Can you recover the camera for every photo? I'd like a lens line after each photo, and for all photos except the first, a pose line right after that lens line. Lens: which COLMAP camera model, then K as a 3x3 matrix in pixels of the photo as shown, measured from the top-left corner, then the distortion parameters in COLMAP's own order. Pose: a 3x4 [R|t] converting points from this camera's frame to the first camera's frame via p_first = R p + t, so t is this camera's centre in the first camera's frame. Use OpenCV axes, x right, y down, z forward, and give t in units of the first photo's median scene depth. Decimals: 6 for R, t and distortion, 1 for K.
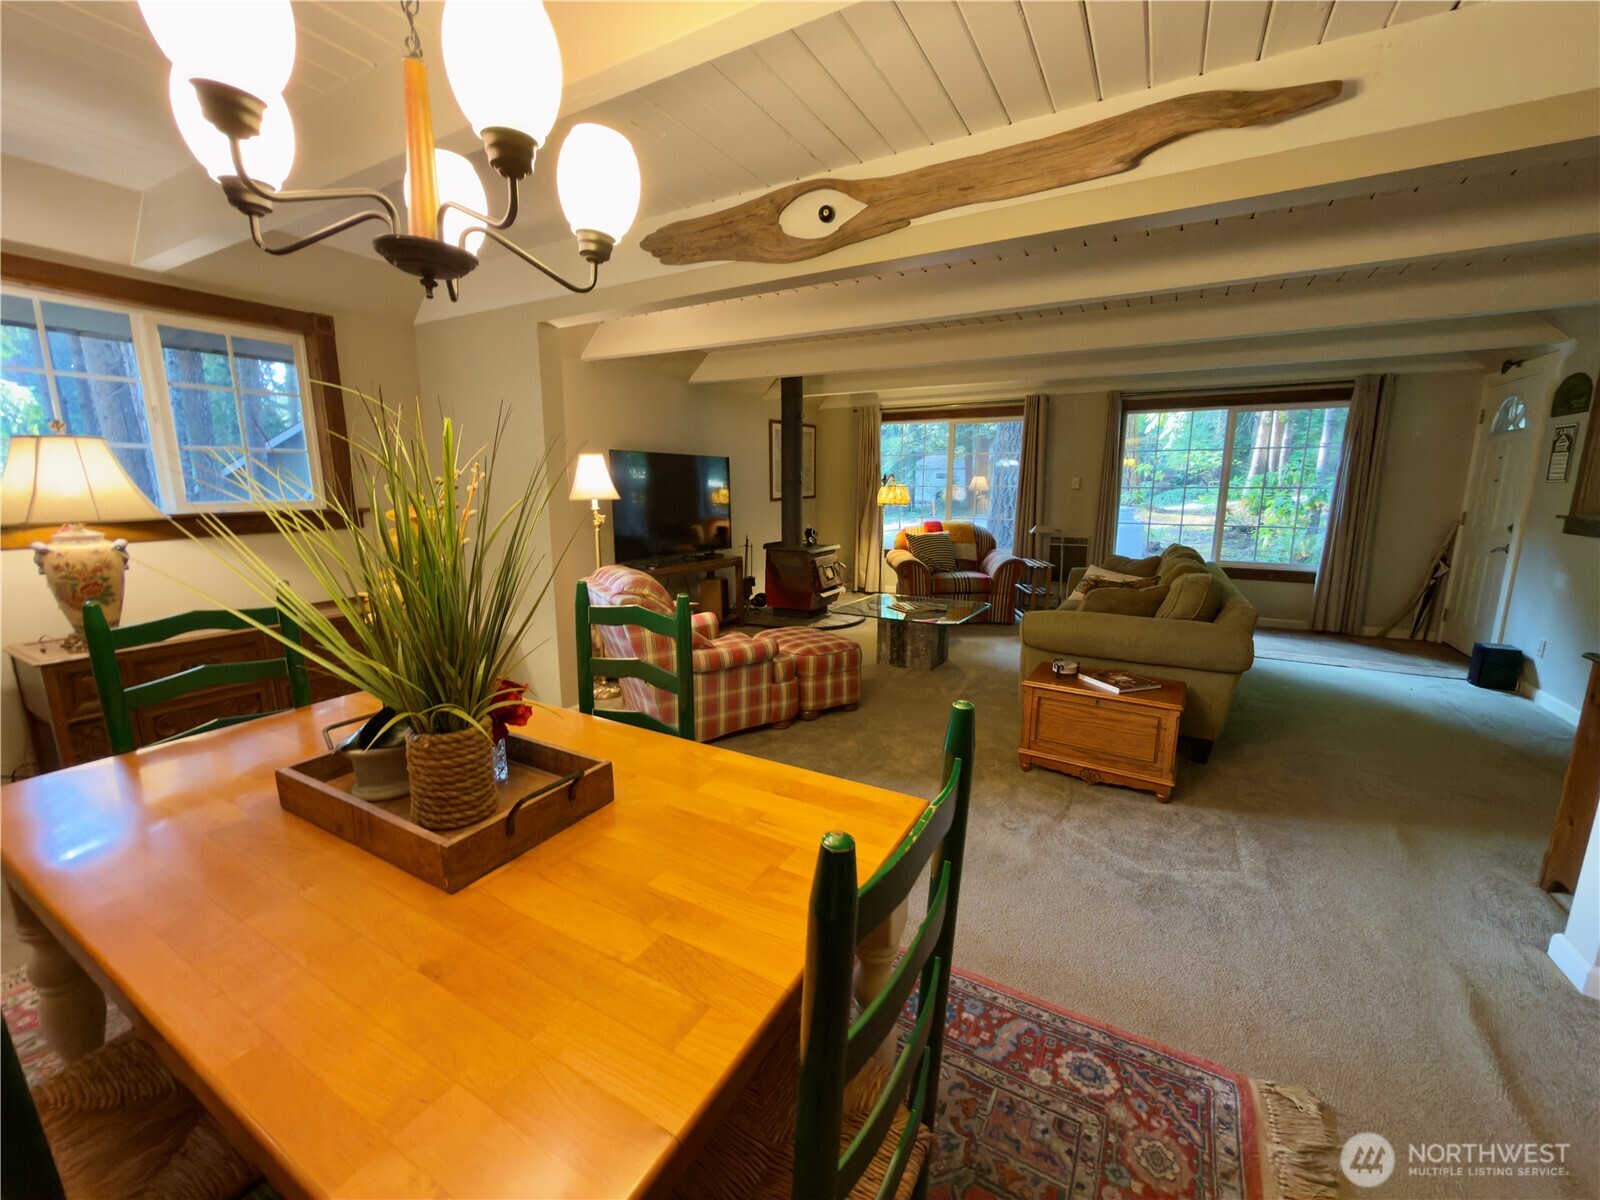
lens RADIAL K [[639.2, 0, 800.2], [0, 639.2, 598.5], [0, 0, 1]] dist [0.000324, 0.000519]
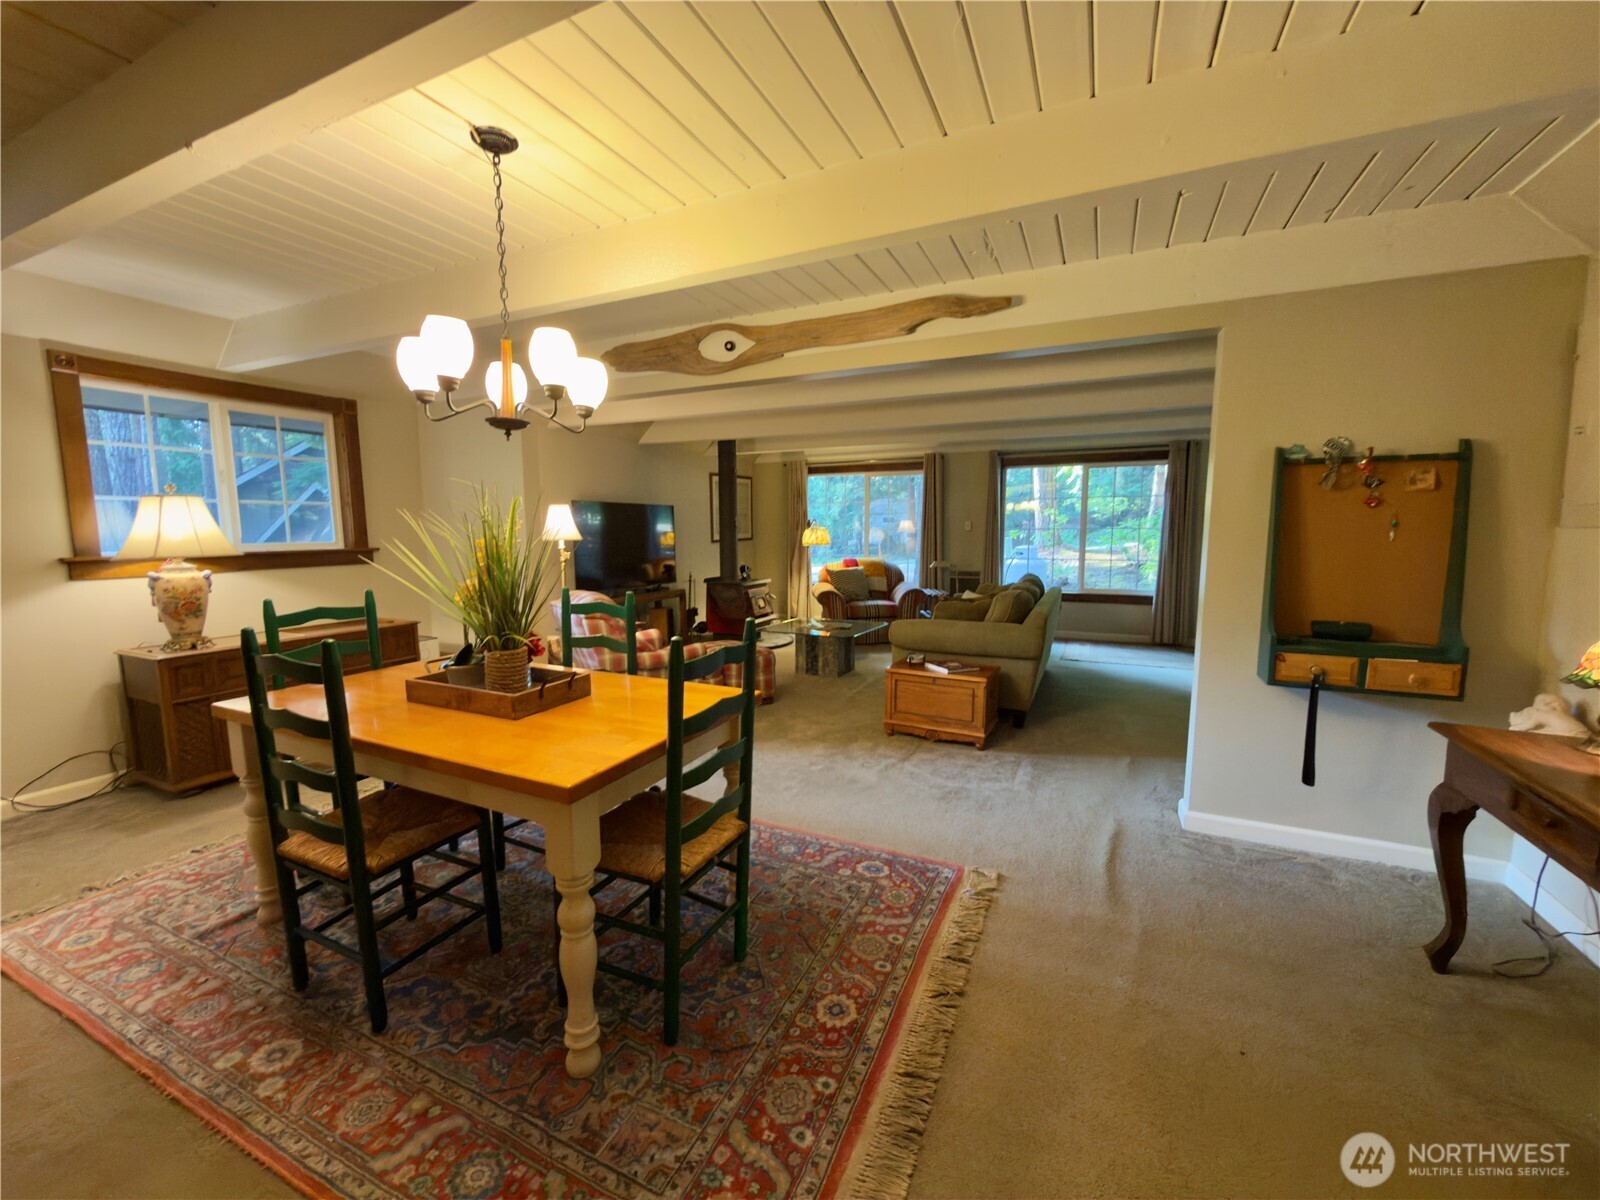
lens RADIAL K [[639.2, 0, 800.2], [0, 639.2, 598.5], [0, 0, 1]] dist [0.000324, 0.000519]
pose [[0.997435, -0.013588, 0.070278, 0.060792], [0.018335, 0.997560, -0.067358, 0.056457], [-0.069191, 0.068474, 0.995251, -0.295677]]
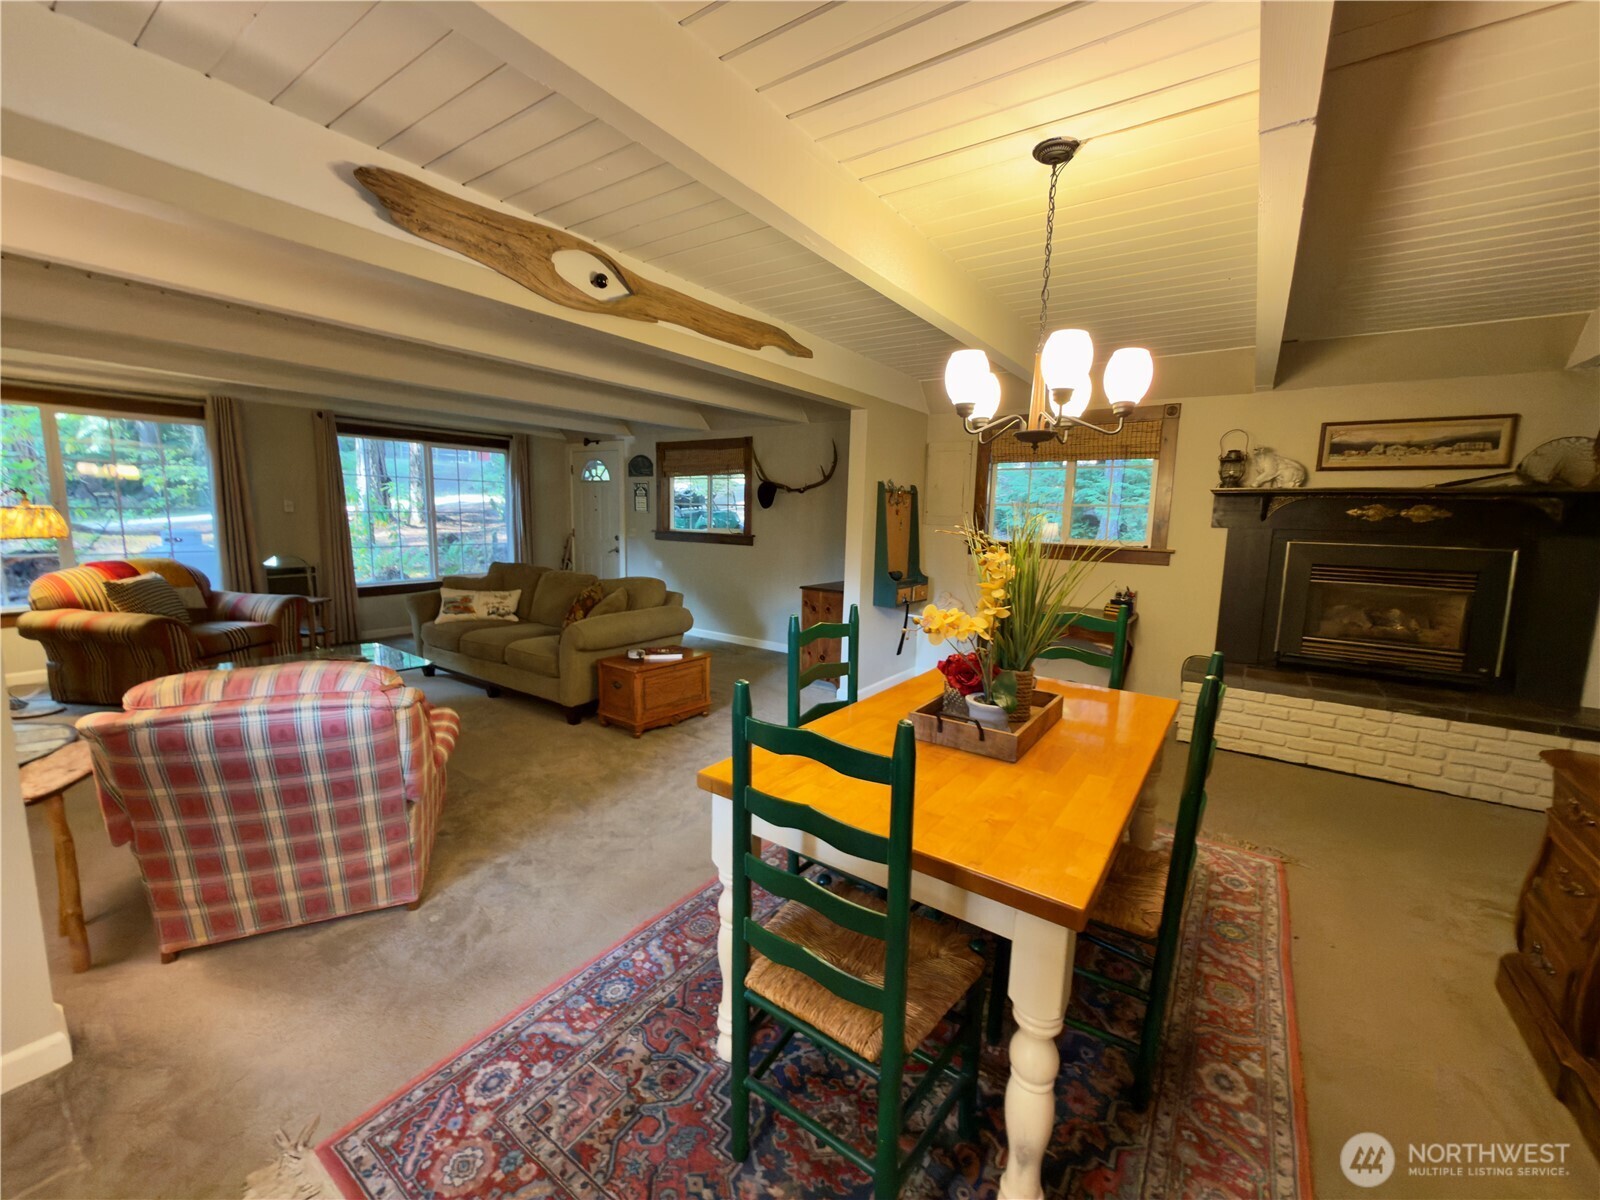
lens RADIAL K [[639.7, 0, 800.8], [0, 639.7, 597.4], [0, 0, 1]] dist [0.002263, -0.000192]
pose [[0.104965, -0.131099, 0.985797, -0.719508], [0.153136, 0.981580, 0.114233, -0.091404], [-0.982615, 0.138971, 0.123107, 0.398648]]
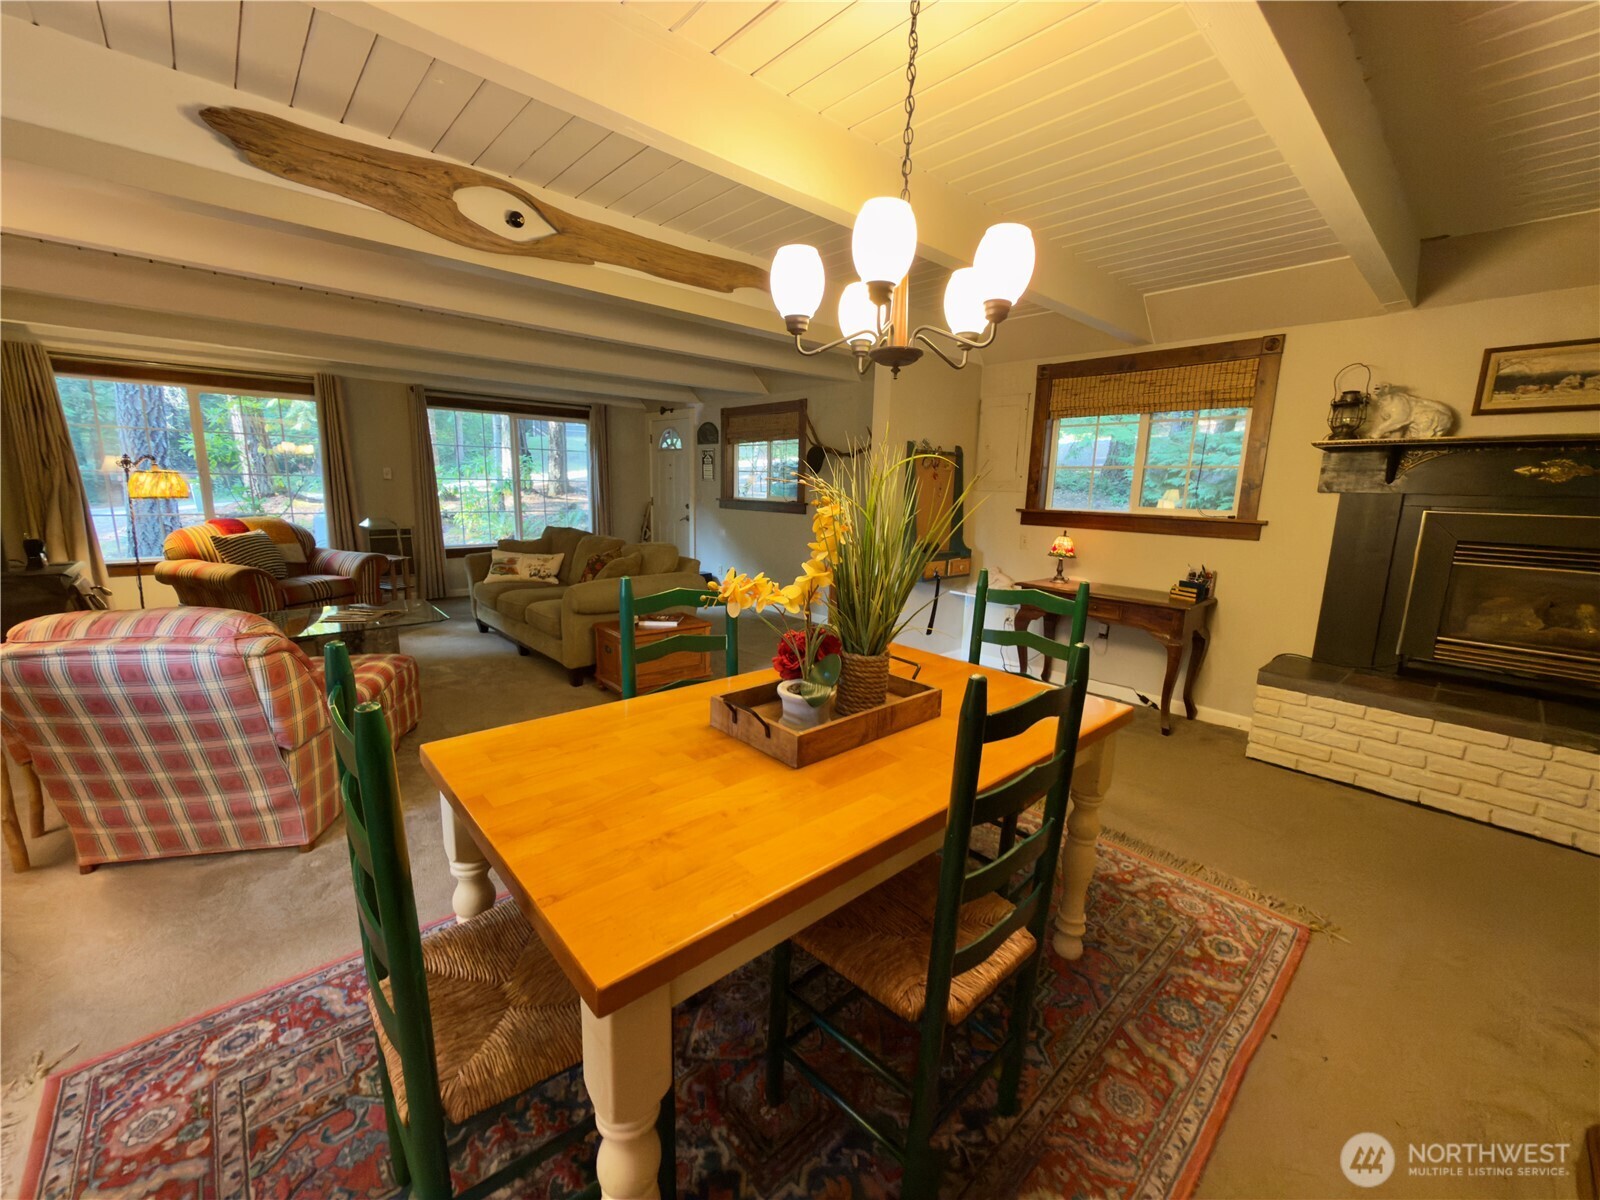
lens RADIAL K [[639.2, 0, 800.2], [0, 639.2, 598.5], [0, 0, 1]] dist [0.000324, 0.000519]
pose [[0.318851, -0.162674, 0.933741, -0.585955], [0.144815, 0.981955, 0.121623, -0.036756], [-0.936676, 0.096440, 0.336655, 0.183659]]
